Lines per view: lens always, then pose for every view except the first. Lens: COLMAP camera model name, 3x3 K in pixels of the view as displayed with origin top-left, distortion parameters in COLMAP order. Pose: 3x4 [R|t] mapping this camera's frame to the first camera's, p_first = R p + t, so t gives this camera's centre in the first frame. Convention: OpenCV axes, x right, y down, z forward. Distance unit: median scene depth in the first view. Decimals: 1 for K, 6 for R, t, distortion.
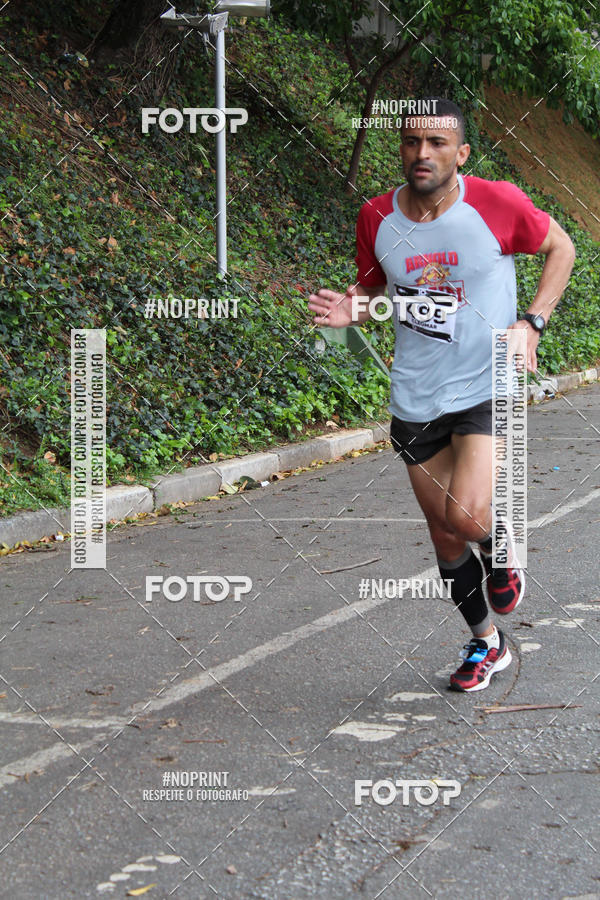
lens RADIAL K [[2071.9, 0, 255.5], [0, 2071.9, 450.1], [0, 0, 1]] dist [0.079218, -0.153169]
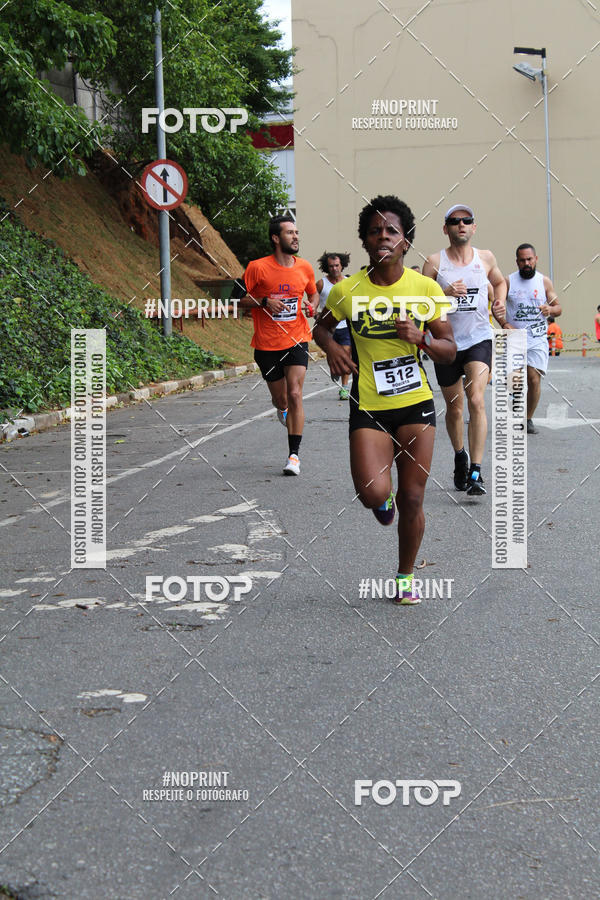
lens RADIAL K [[2132.6, 0, 300.0], [0, 2132.6, 450.0], [0, 0, 1]] dist [0.090902, -0.066656]
pose [[0.982070, -0.039141, 0.184410, 0.090529], [0.044097, 0.998766, -0.022849, 0.013107], [-0.183289, 0.030571, 0.982584, -0.064286]]
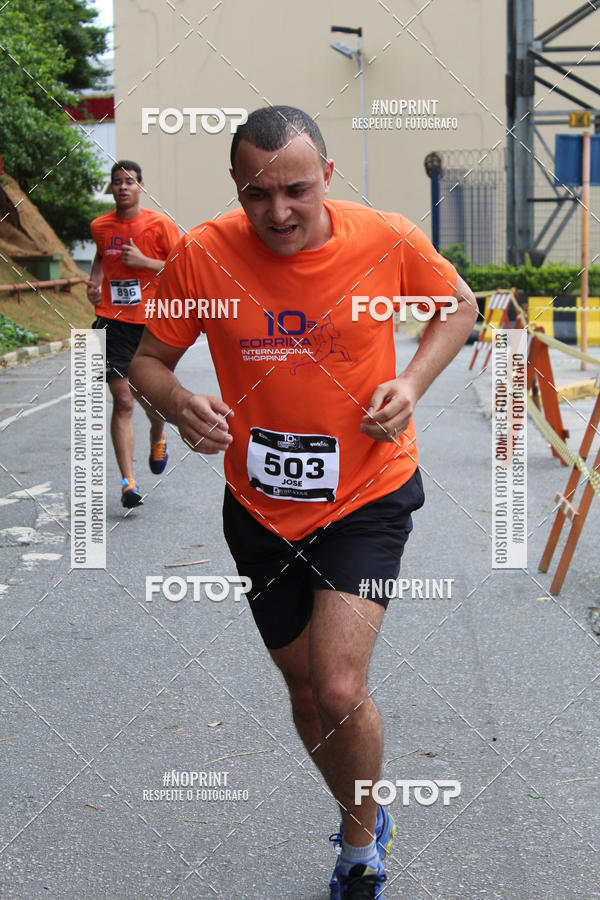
lens RADIAL K [[2227.1, 0, 339.2], [0, 2227.1, 450.3], [0, 0, 1]] dist [0.065291, 0.295872]
pose [[0.963642, -0.043049, 0.263707, 0.099256], [0.044323, 0.999017, 0.001119, 0.002857], [-0.263496, 0.010610, 0.964602, -0.175630]]
